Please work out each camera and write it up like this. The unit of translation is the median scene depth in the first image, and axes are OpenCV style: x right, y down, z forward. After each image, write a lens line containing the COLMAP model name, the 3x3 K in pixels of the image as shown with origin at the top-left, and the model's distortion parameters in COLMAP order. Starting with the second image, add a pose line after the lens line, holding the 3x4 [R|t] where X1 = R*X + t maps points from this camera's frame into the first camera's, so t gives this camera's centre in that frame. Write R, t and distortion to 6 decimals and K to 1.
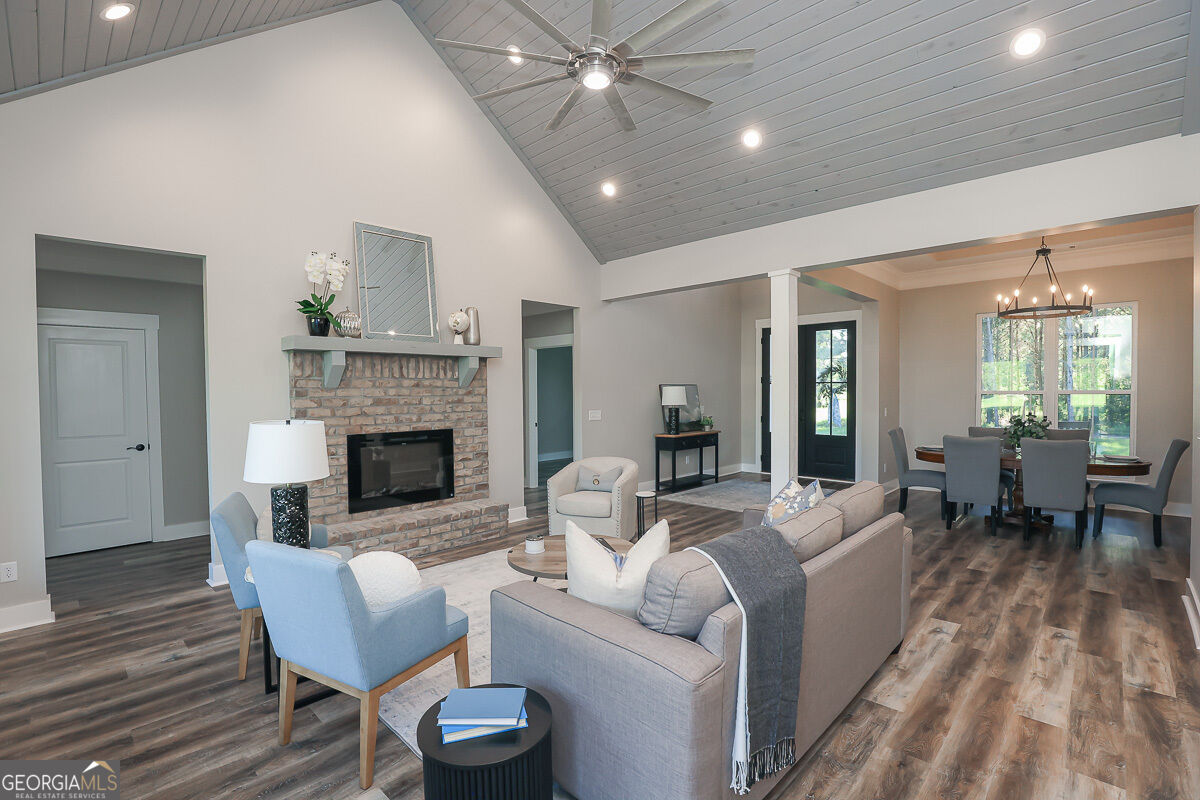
lens RADIAL K [[548.4, 0, 599.9], [0, 548.4, 404.6], [0, 0, 1]] dist [-0.026750, 0.001167]
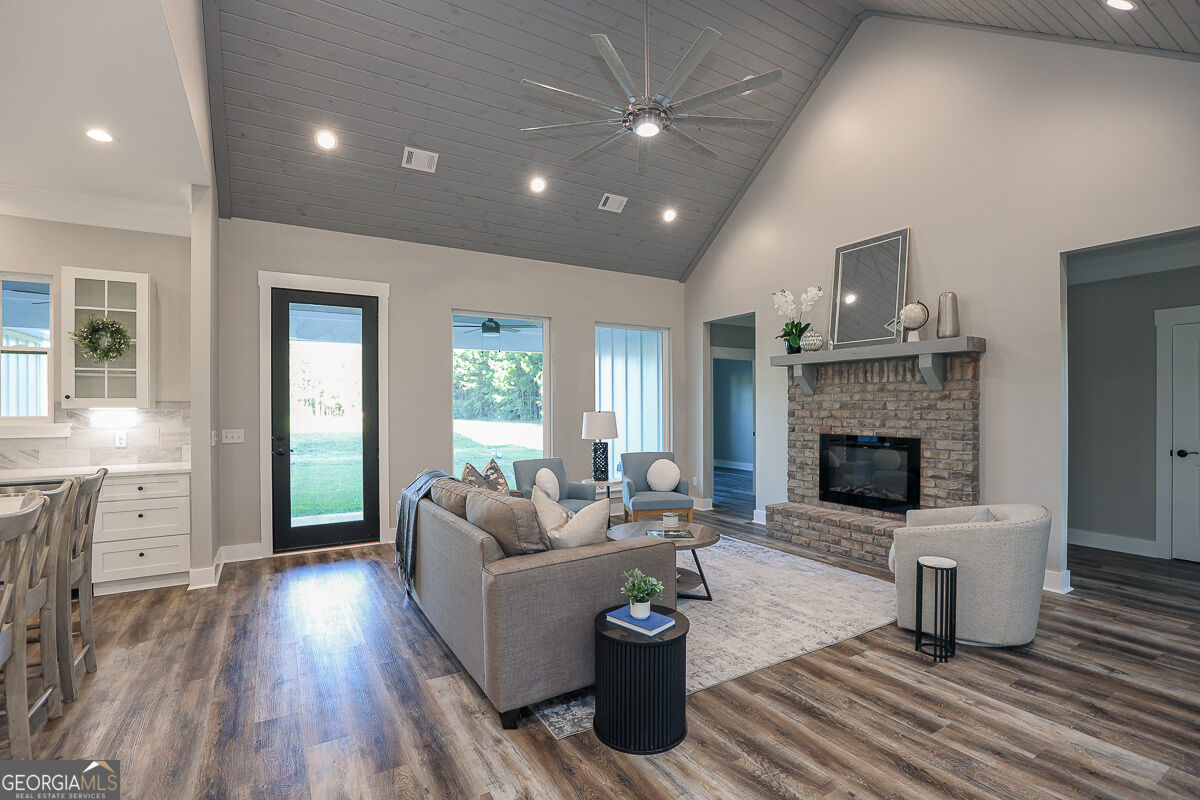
lens RADIAL K [[550.4, 0, 603.9], [0, 550.4, 406.4], [0, 0, 1]] dist [-0.042026, 0.009696]
pose [[-0.253521, 0.010579, -0.967272, 0.730243], [-0.018960, 0.999694, 0.015903, -0.011649], [0.967144, 0.022371, -0.253243, 0.766758]]
